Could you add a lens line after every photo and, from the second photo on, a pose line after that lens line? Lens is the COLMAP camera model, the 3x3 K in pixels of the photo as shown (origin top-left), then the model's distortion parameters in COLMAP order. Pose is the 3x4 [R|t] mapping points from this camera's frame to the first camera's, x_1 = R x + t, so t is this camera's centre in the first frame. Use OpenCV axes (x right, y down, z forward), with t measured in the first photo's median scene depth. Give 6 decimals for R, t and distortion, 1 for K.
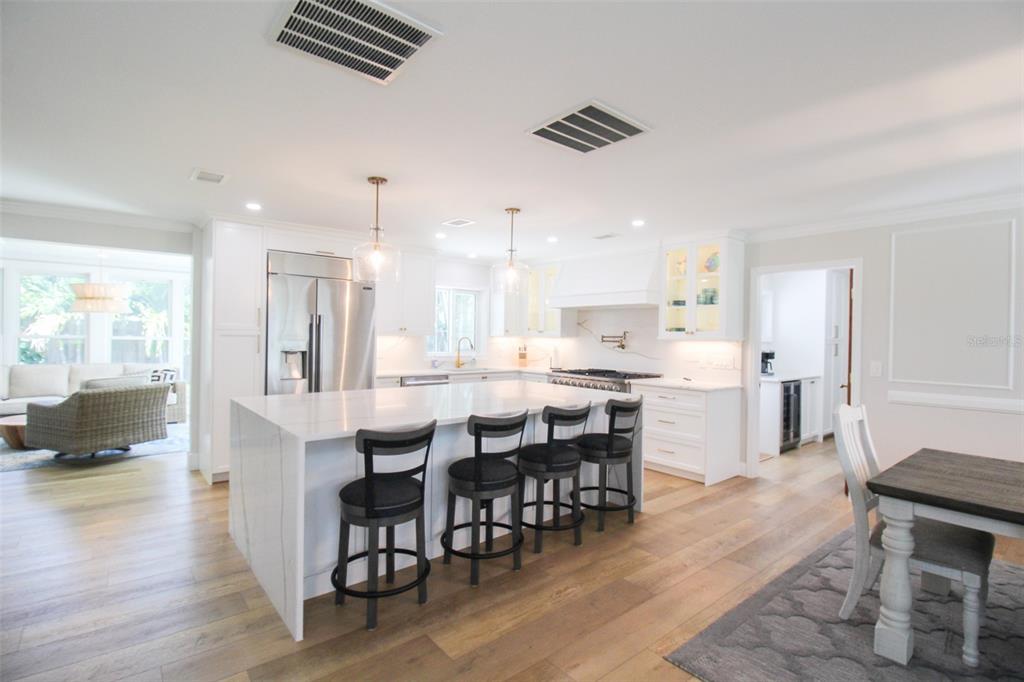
lens RADIAL K [[491.3, 0, 514.2], [0, 491.3, 339.2], [0, 0, 1]] dist [-0.019349, -0.000918]
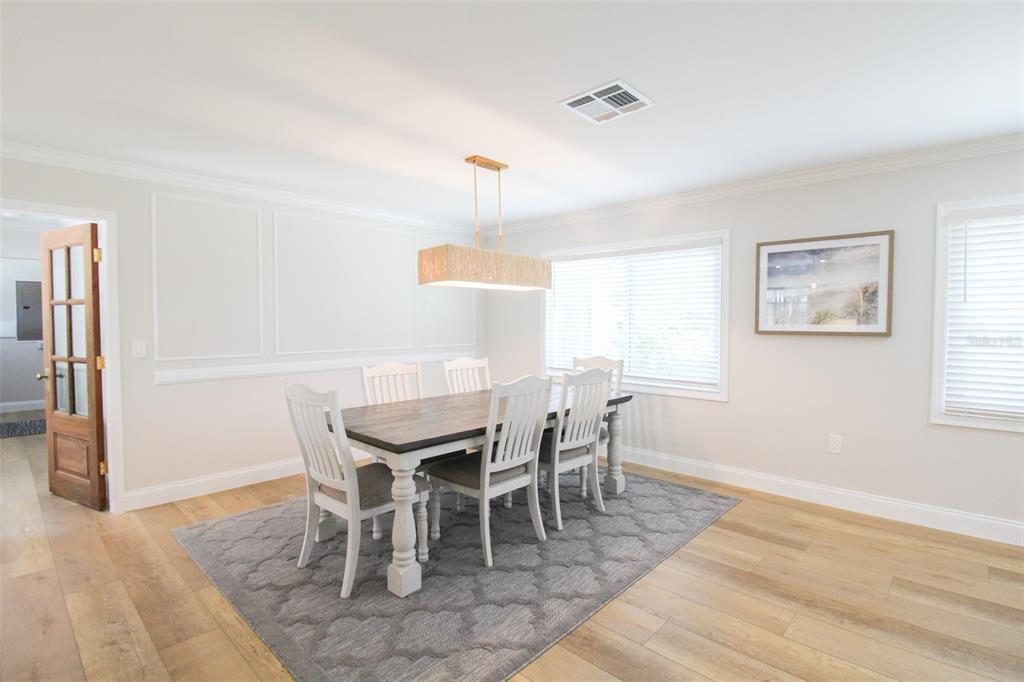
lens RADIAL K [[491.3, 0, 515.1], [0, 491.3, 337.7], [0, 0, 1]] dist [-0.019349, -0.000918]
pose [[-0.138885, -0.046178, 0.989231, -0.221029], [0.008168, 0.998825, 0.047772, 0.008950], [-0.990275, 0.014715, -0.138345, 0.561623]]
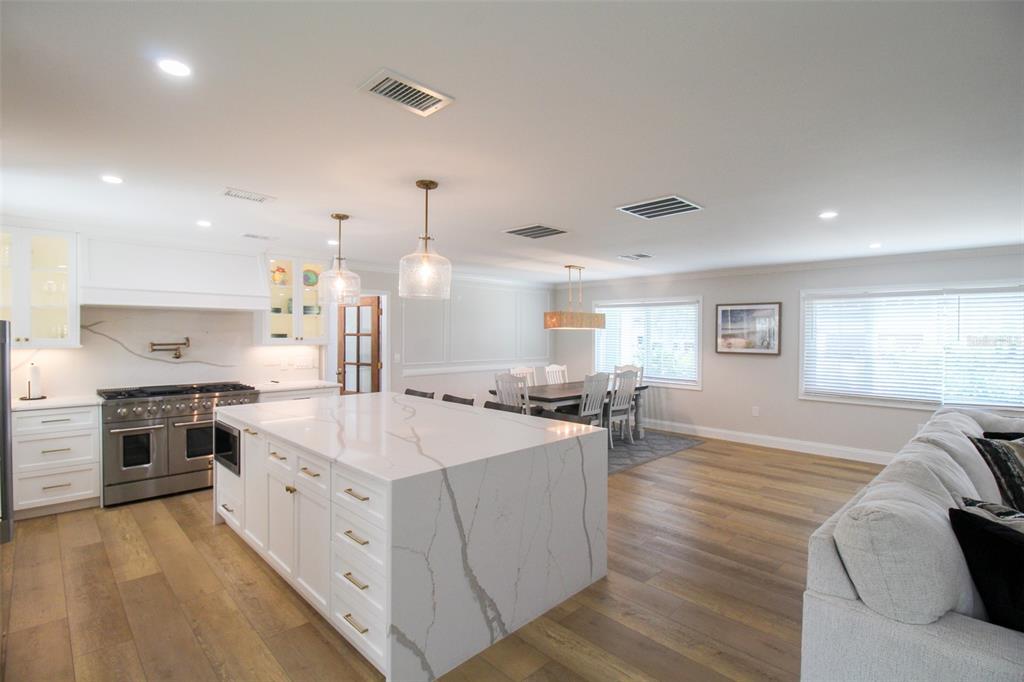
lens RADIAL K [[491.3, 0, 512.9], [0, 491.3, 336.9], [0, 0, 1]] dist [-0.019349, -0.000918]
pose [[-0.096165, -0.021474, 0.995134, -1.191404], [0.002605, 0.999758, 0.021825, -0.059919], [-0.995362, 0.004691, -0.096086, 0.923735]]
